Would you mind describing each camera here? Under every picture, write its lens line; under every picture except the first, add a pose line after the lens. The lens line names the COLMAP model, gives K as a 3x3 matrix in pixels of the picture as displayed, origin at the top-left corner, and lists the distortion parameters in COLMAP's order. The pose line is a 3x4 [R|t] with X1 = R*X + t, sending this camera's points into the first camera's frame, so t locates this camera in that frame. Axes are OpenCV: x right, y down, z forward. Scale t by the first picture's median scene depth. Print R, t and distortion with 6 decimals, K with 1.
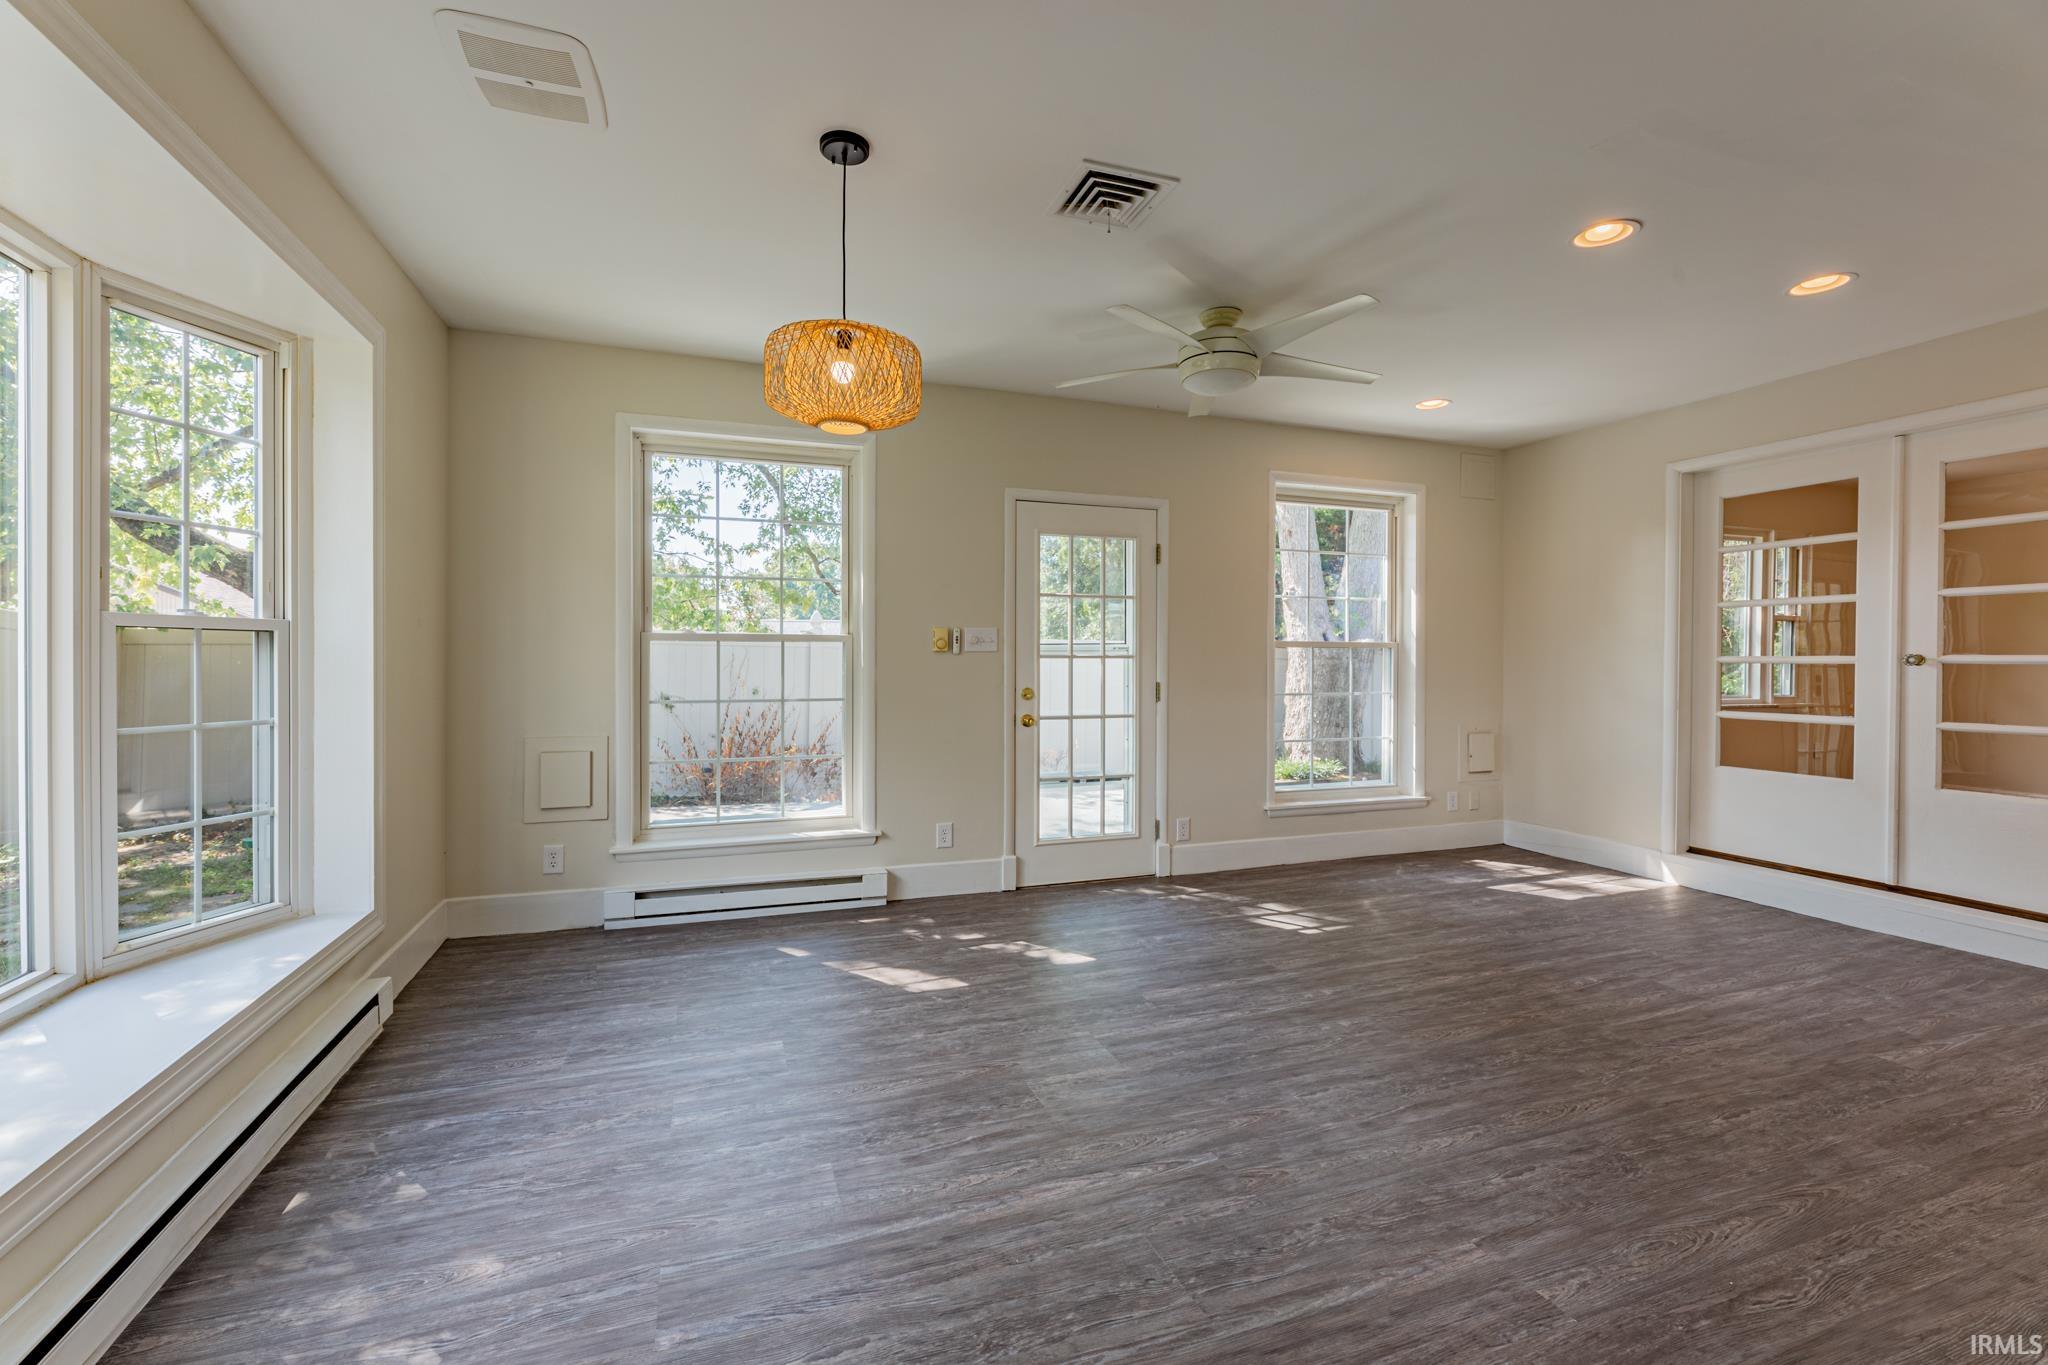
lens RADIAL K [[831.3, 0, 1009.3], [0, 831.3, 671.7], [0, 0, 1]] dist [0.000023, -0.000072]
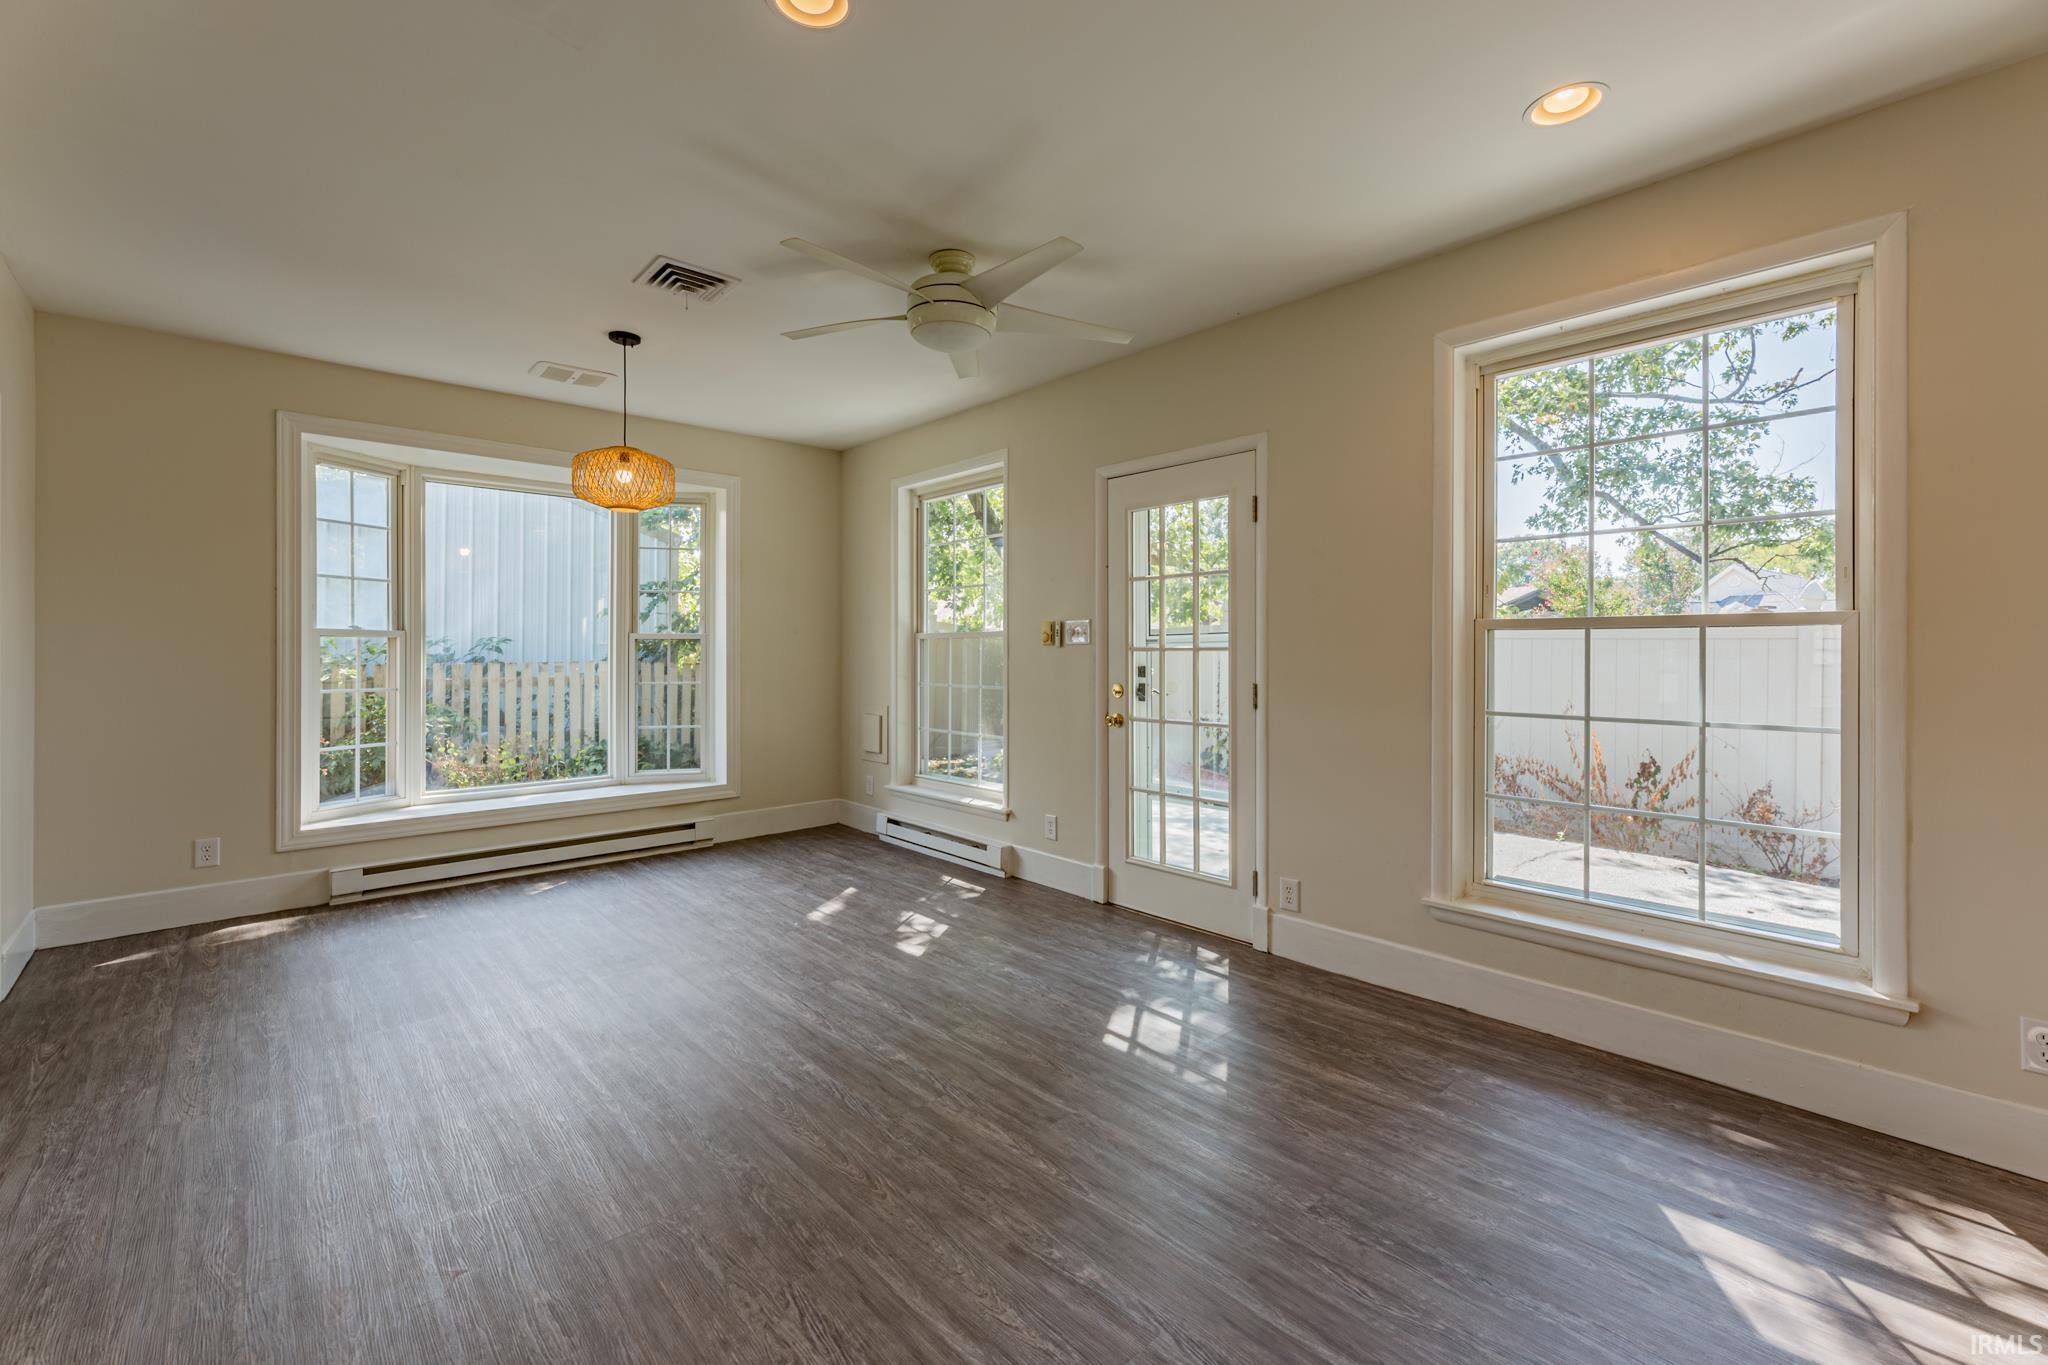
lens RADIAL K [[831.3, 0, 970.4], [0, 831.3, 662.0], [0, 0, 1]] dist [0.000023, -0.000072]
pose [[0.391241, 0.011058, -0.920222, 0.909667], [-0.007771, 0.999932, 0.008712, -0.012748], [0.920256, 0.003742, 0.391300, 0.576599]]
